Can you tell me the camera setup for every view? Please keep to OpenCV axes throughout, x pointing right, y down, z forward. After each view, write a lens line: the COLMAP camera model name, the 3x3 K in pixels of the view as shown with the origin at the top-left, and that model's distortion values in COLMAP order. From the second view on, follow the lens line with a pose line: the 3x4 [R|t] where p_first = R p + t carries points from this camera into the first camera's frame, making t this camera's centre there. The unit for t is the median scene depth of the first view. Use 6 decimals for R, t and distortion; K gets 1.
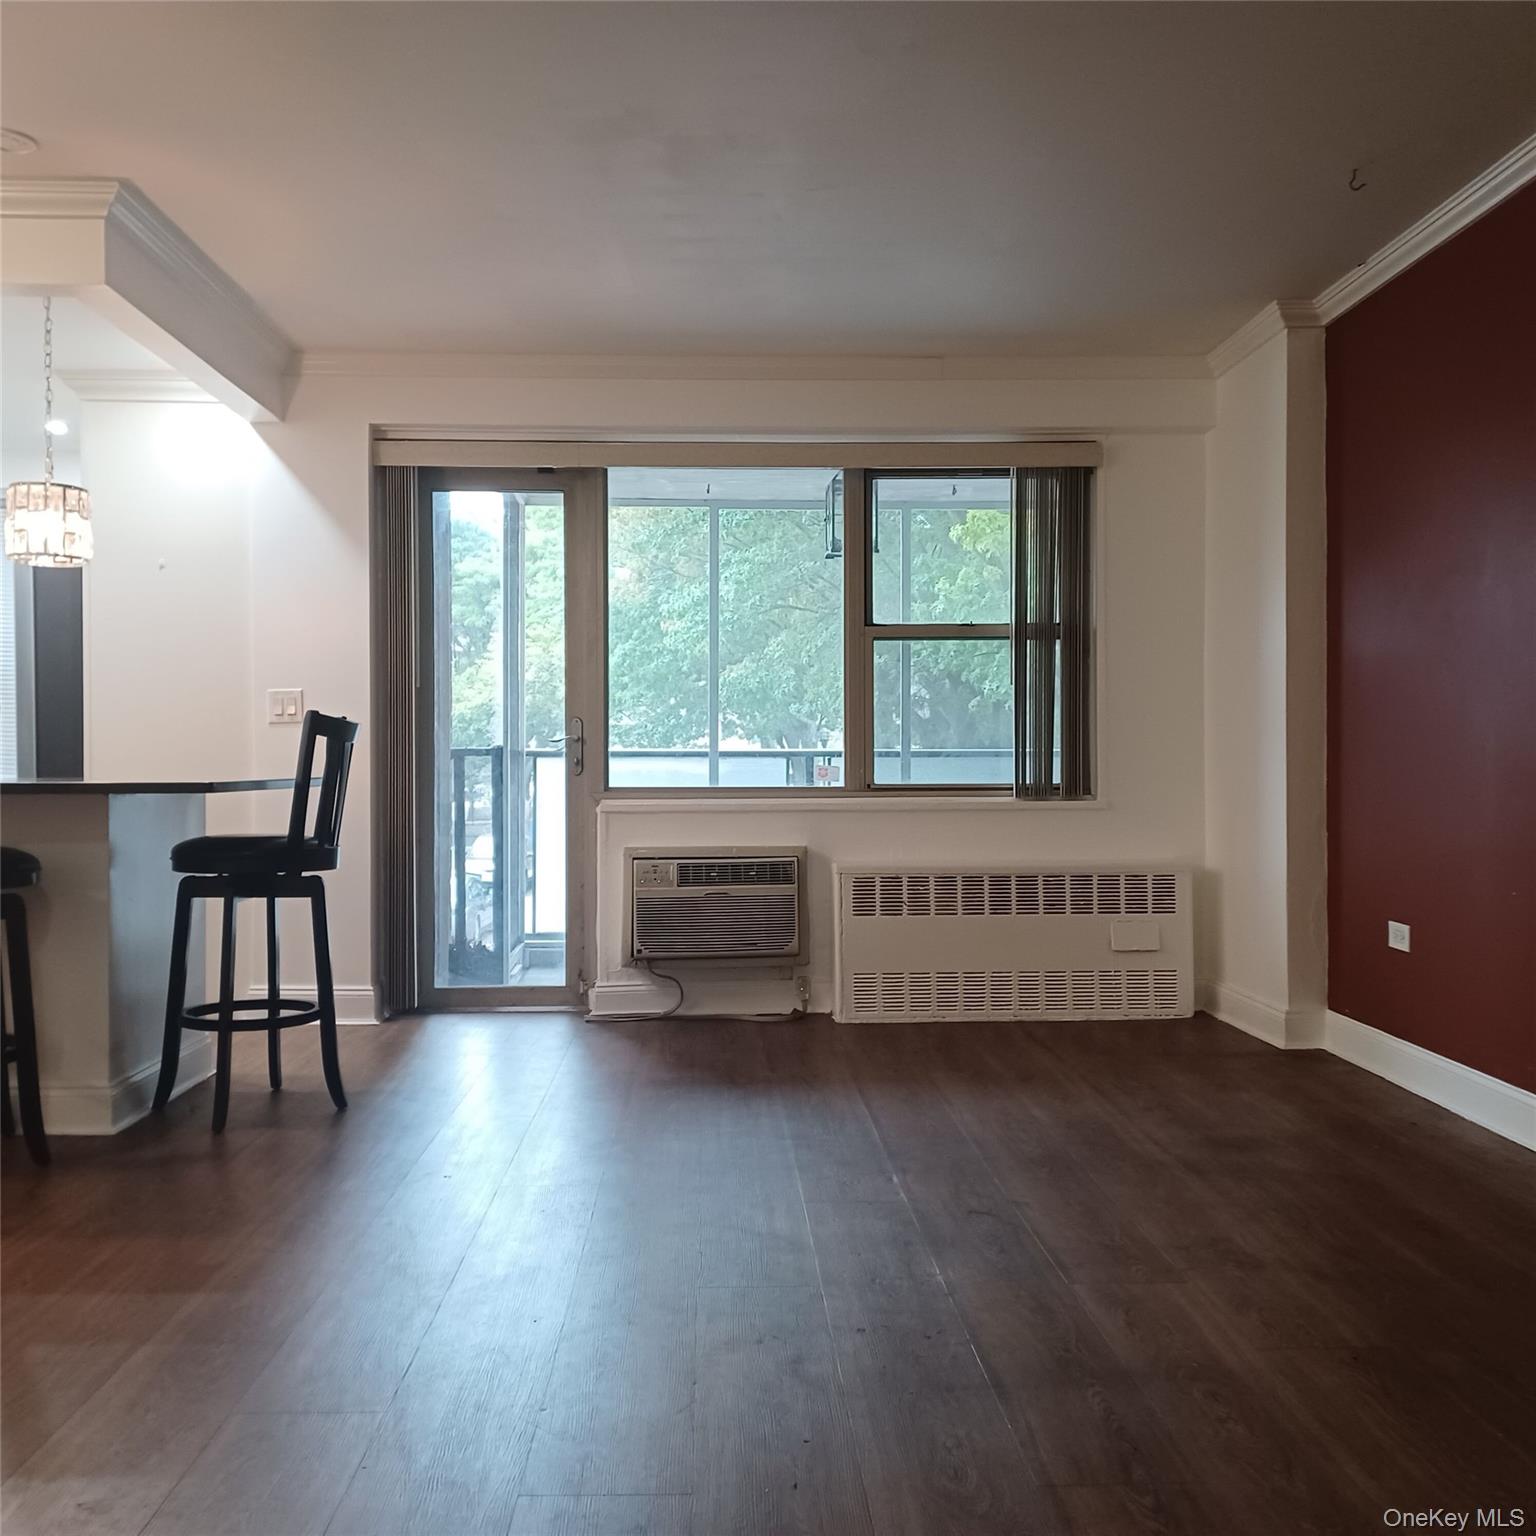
lens RADIAL K [[1428.4, 0, 764.4], [0, 1428.4, 769.7], [0, 0, 1]] dist [0.004910, 0.000000]
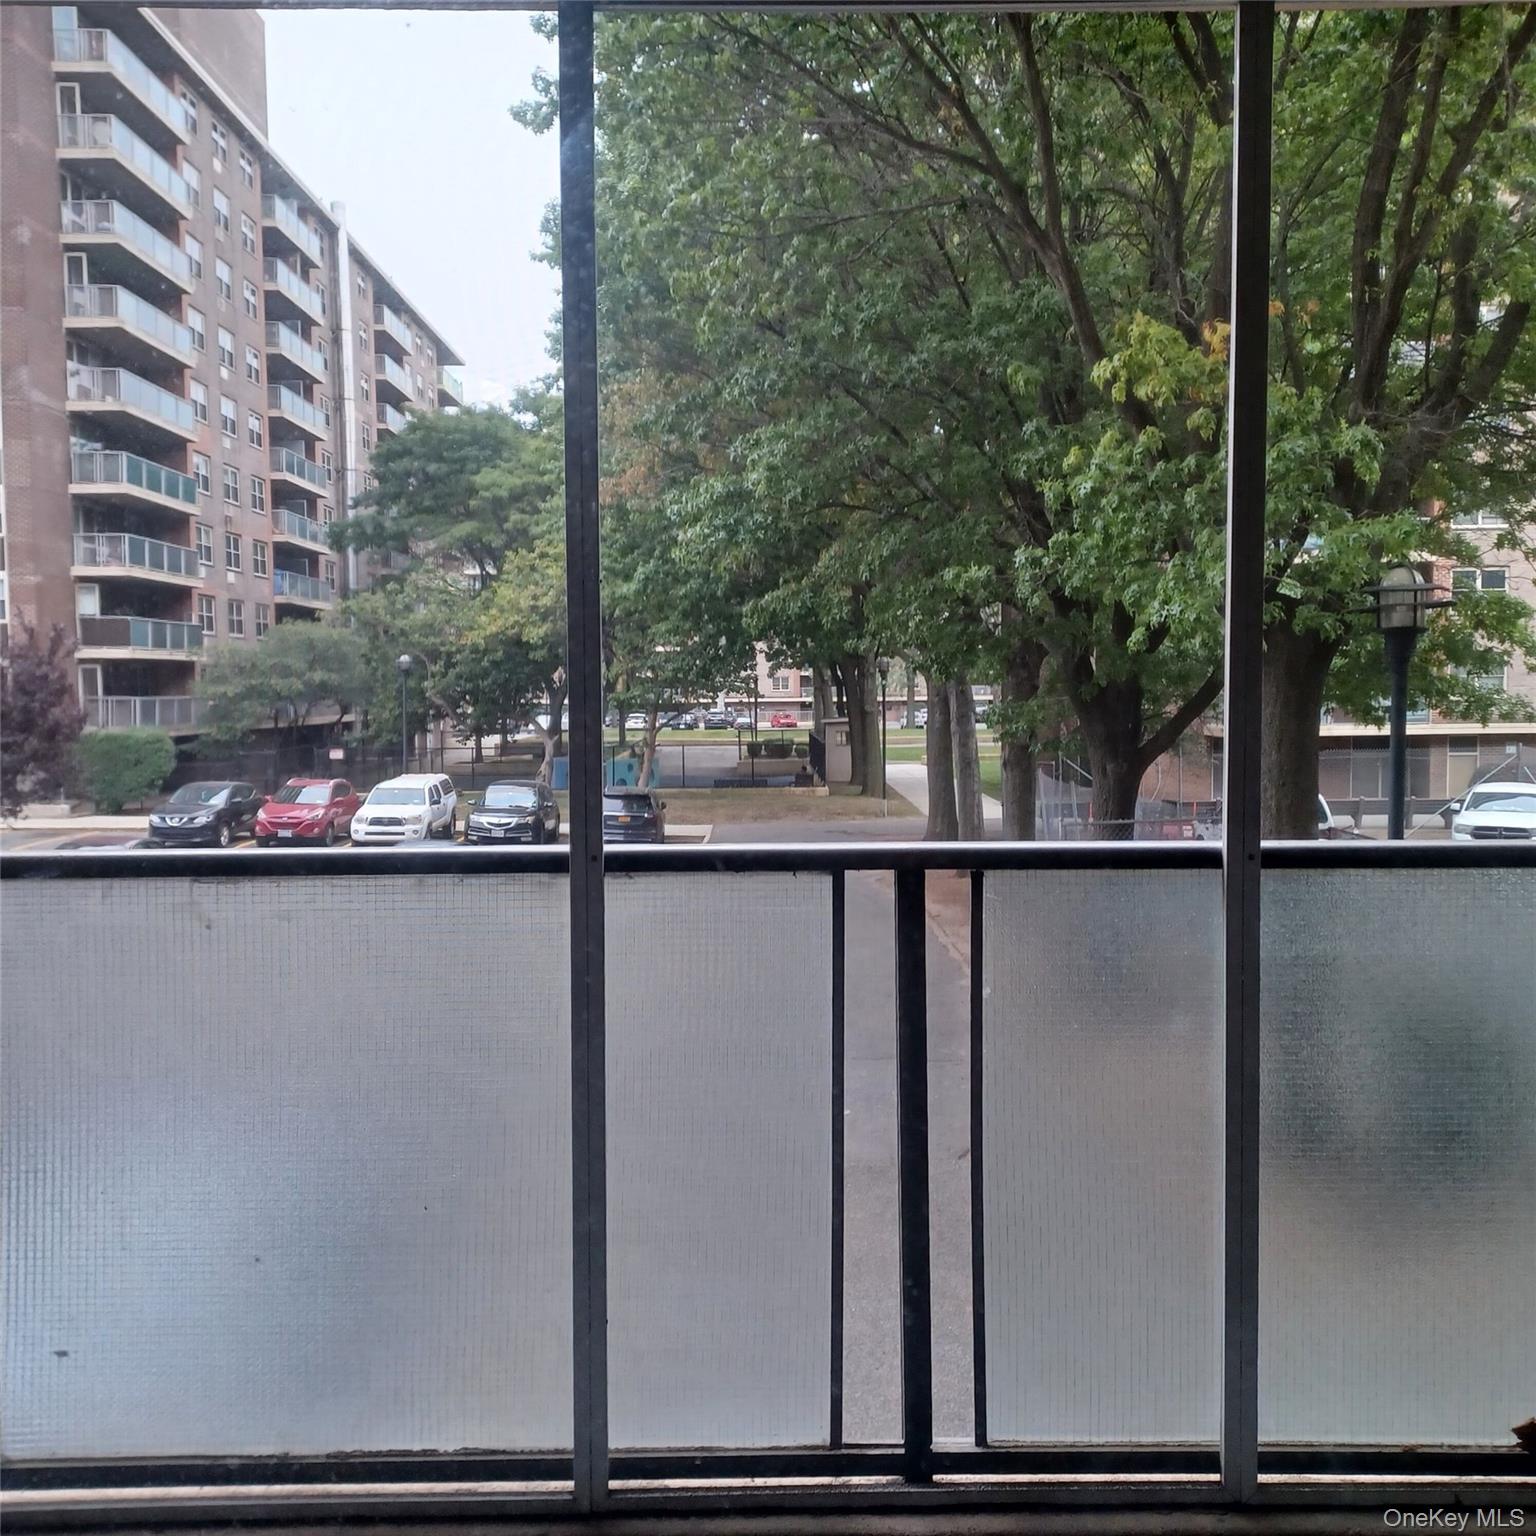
lens RADIAL K [[1428.4, 0, 773.5], [0, 1428.4, 759.3], [0, 0, 1]] dist [0.004910, 0.000000]
pose [[0.999468, -0.004381, -0.032315, 0.005209], [0.005880, 0.998904, 0.046444, -0.017792], [0.032076, -0.046609, 0.998398, 0.272453]]
